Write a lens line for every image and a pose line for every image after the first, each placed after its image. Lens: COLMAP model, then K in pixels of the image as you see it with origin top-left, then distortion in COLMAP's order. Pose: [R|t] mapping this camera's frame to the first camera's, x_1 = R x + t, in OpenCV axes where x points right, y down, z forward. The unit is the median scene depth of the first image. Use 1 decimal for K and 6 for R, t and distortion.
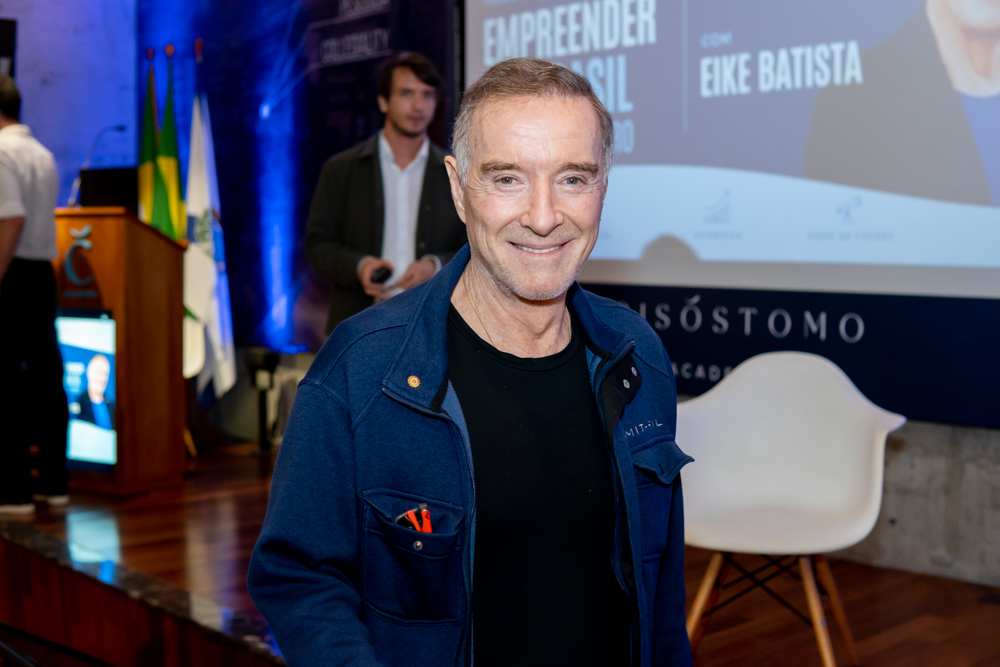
lens RADIAL K [[1341.1, 0, 511.1], [0, 1341.1, 334.5], [0, 0, 1]] dist [-0.195431, 0.000000]
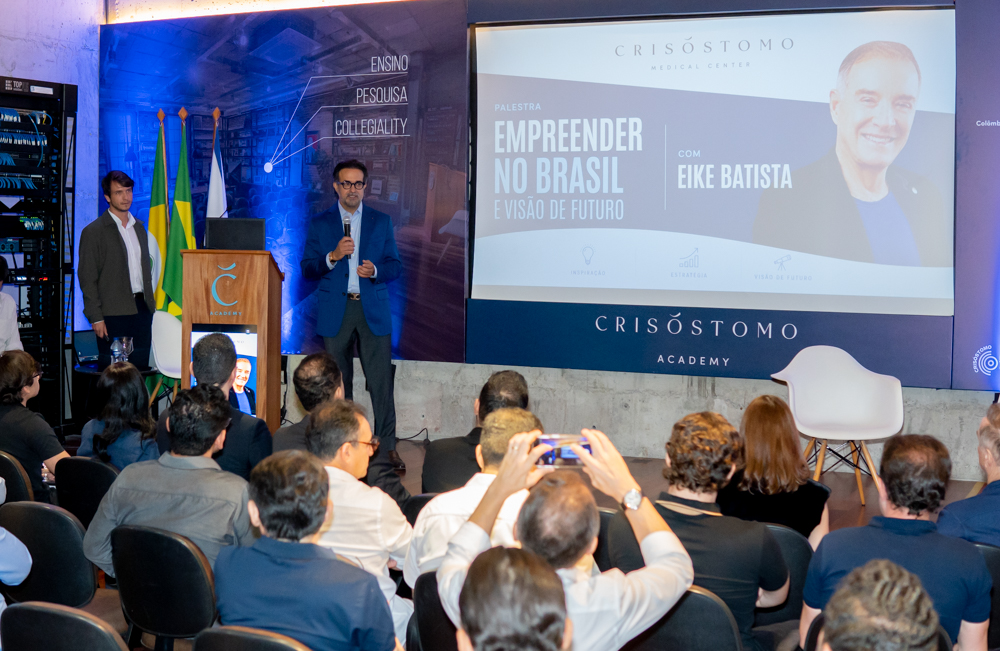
lens RADIAL K [[1474.6, 0, 497.6], [0, 1474.6, 320.1], [0, 0, 1]] dist [-0.203825, 0.000000]
pose [[0.925012, -0.007960, 0.379854, -0.777958], [0.013338, 0.999845, -0.011529, -0.002616], [-0.379703, 0.015731, 0.924975, -0.588939]]
